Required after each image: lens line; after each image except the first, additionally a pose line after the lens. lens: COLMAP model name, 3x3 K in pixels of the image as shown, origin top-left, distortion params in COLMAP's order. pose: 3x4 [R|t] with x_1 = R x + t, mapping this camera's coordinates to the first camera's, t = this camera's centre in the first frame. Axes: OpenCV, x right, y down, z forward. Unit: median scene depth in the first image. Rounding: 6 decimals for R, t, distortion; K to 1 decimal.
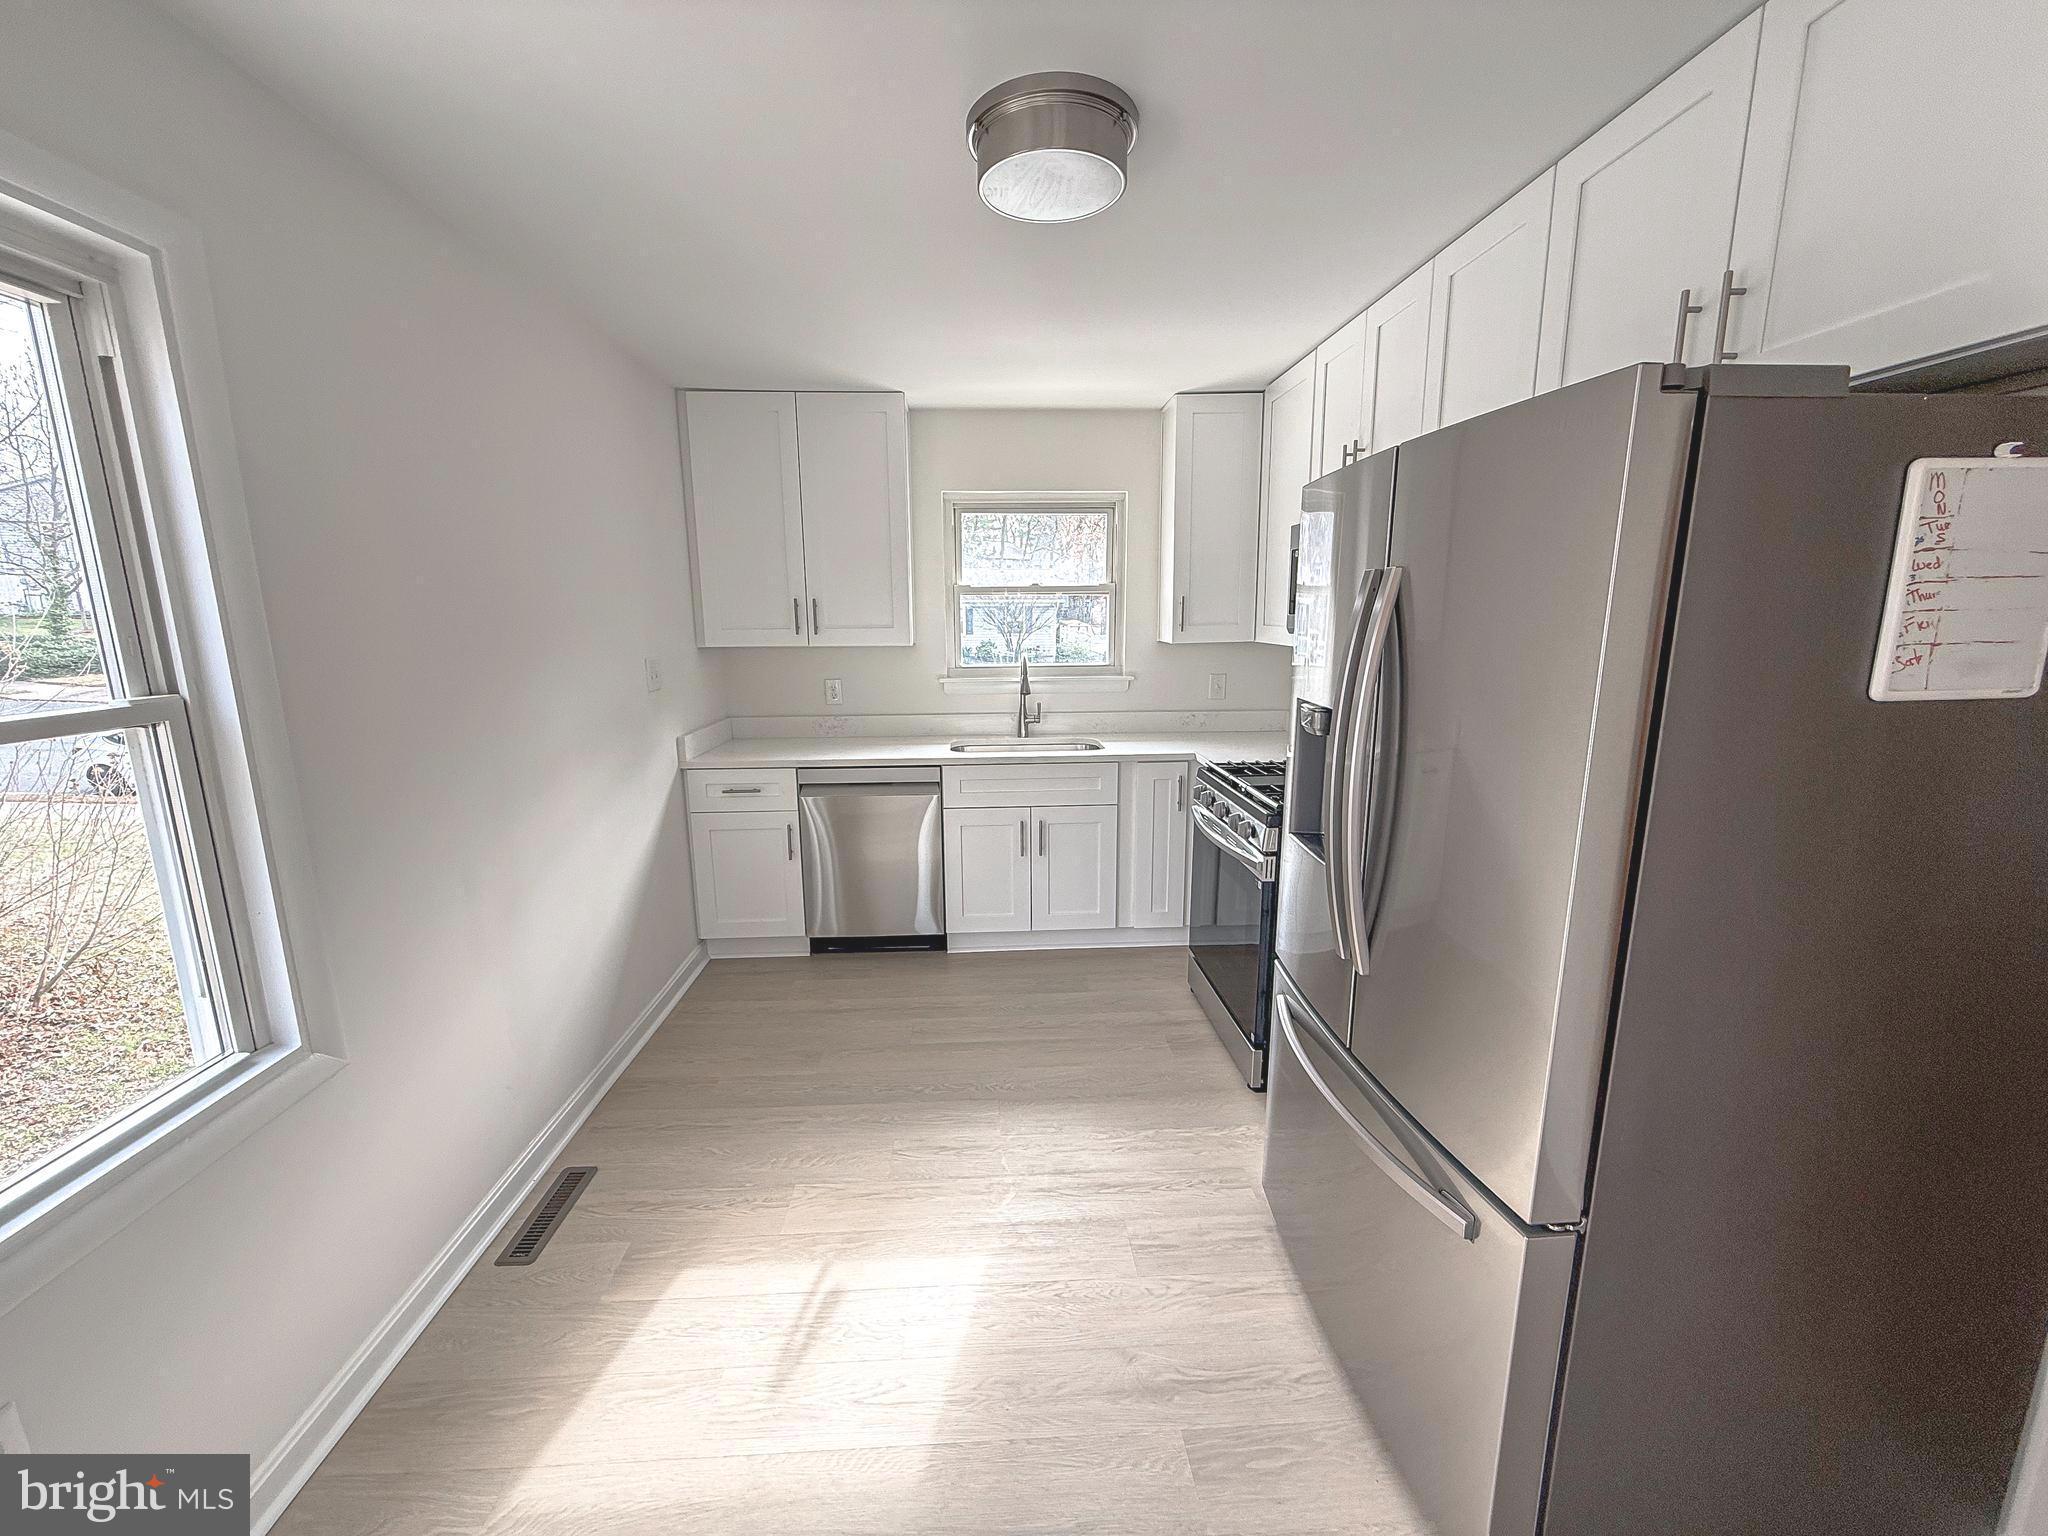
lens RADIAL K [[811.5, 0, 1010.6], [0, 811.5, 768.8], [0, 0, 1]] dist [0.000339, 0.000083]
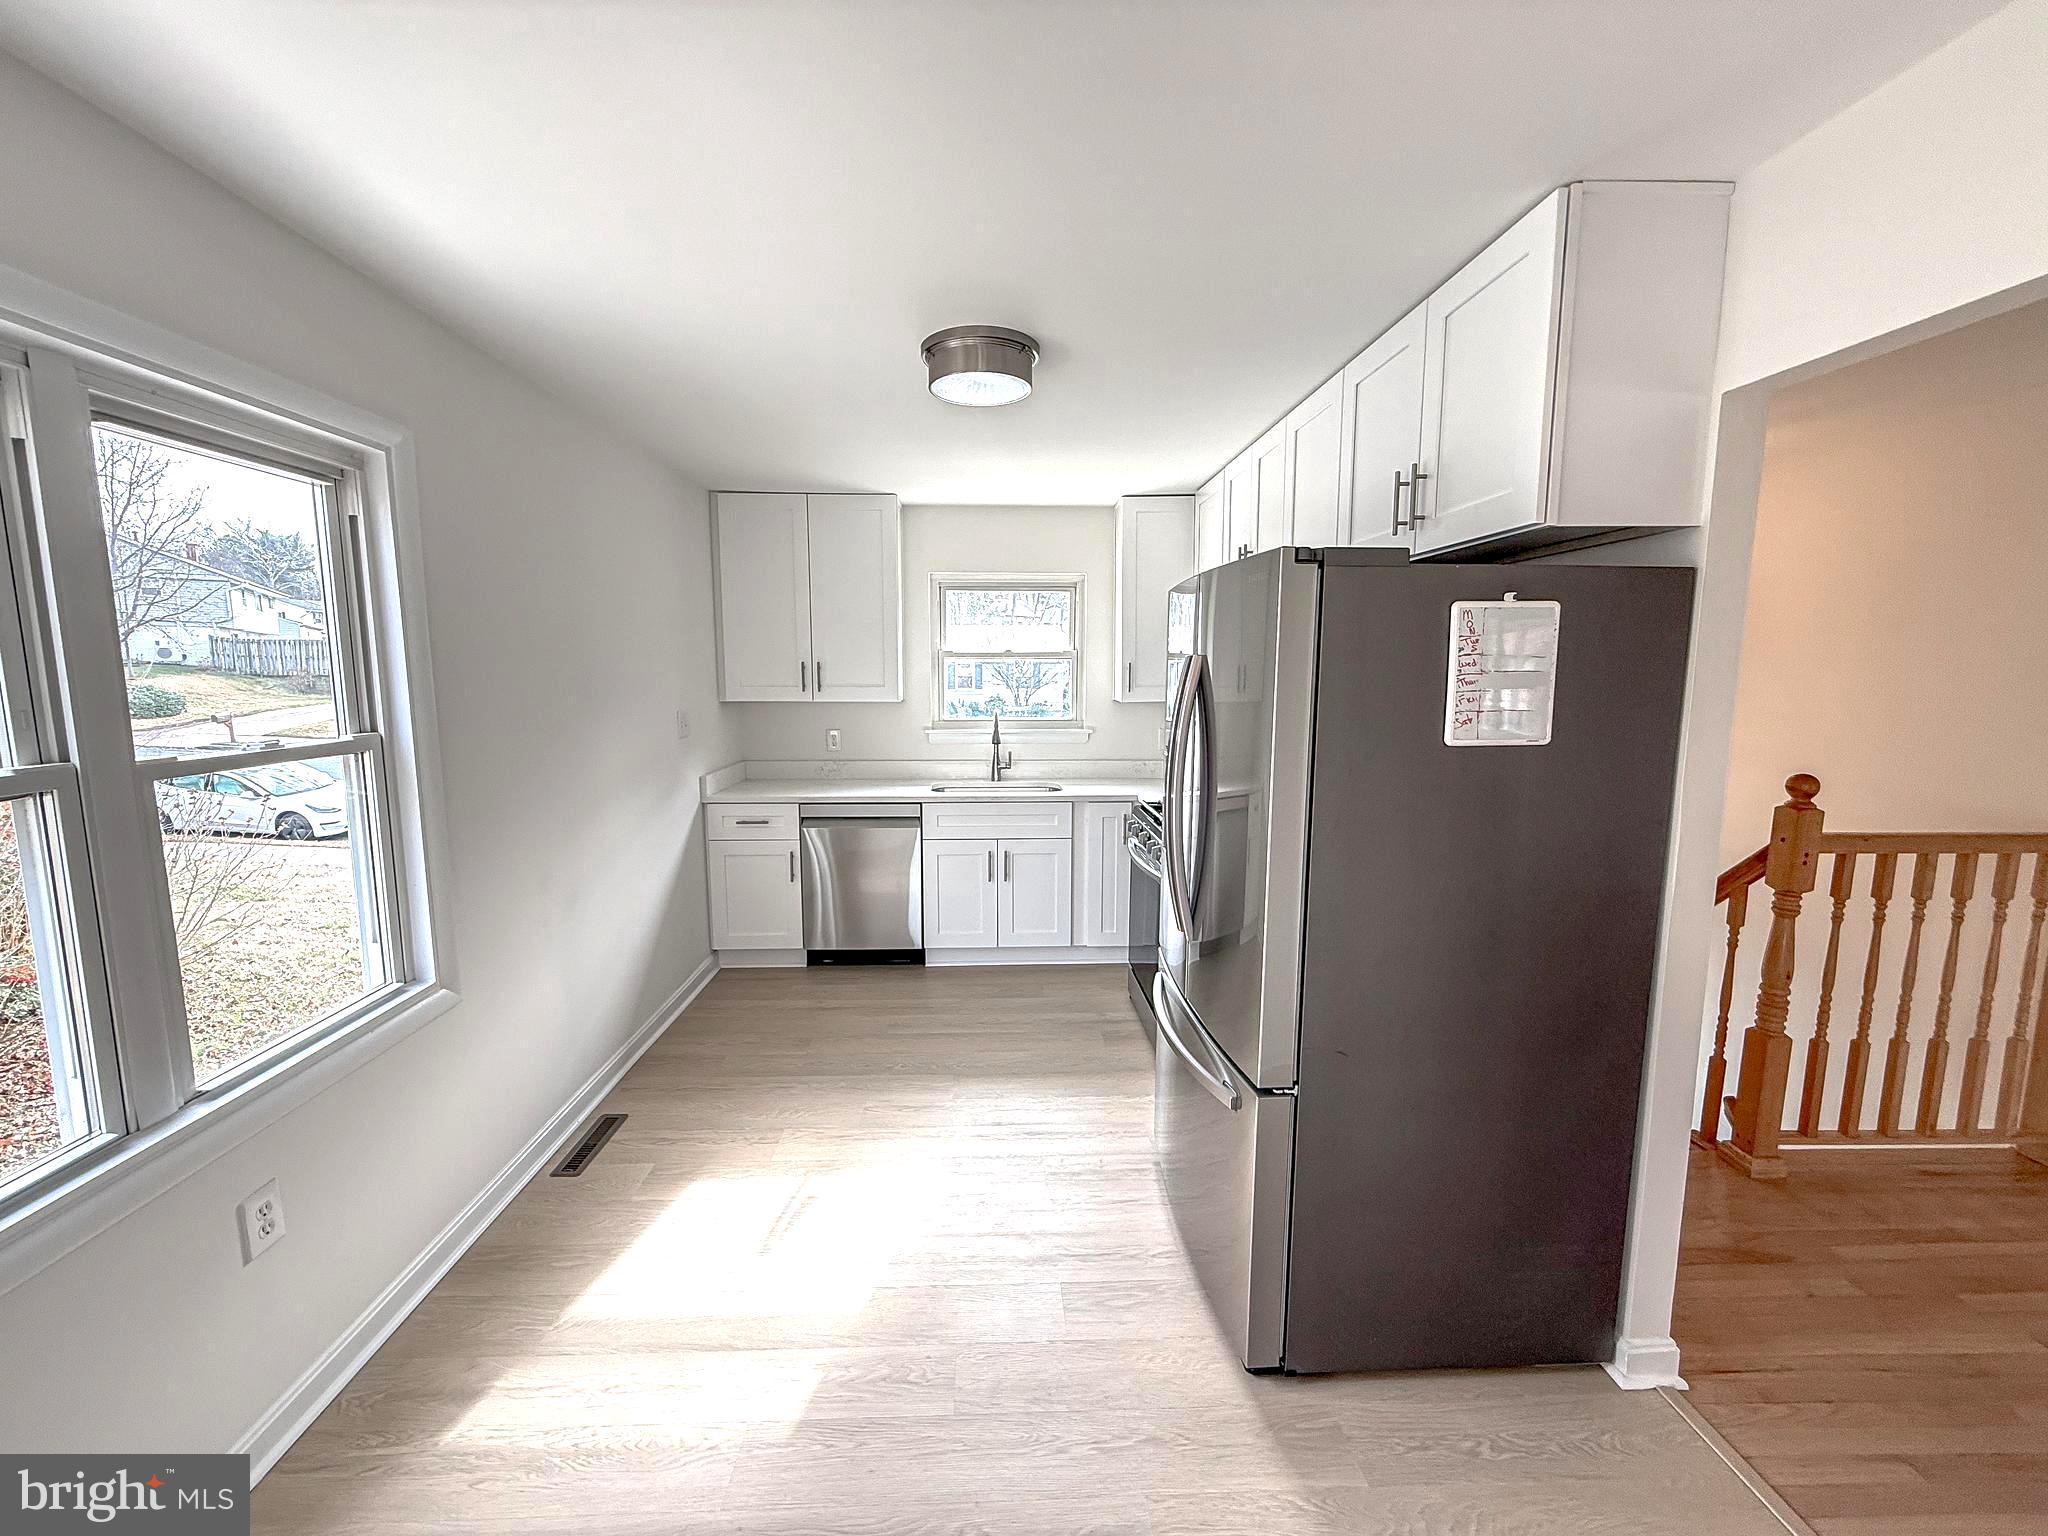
lens RADIAL K [[811.5, 0, 1010.6], [0, 811.5, 768.8], [0, 0, 1]] dist [0.000339, 0.000083]
pose [[0.999831, 0.010781, -0.014863, 0.064571], [-0.011738, 0.997759, -0.065872, 0.024021], [0.014120, 0.066035, 0.997717, -0.189424]]
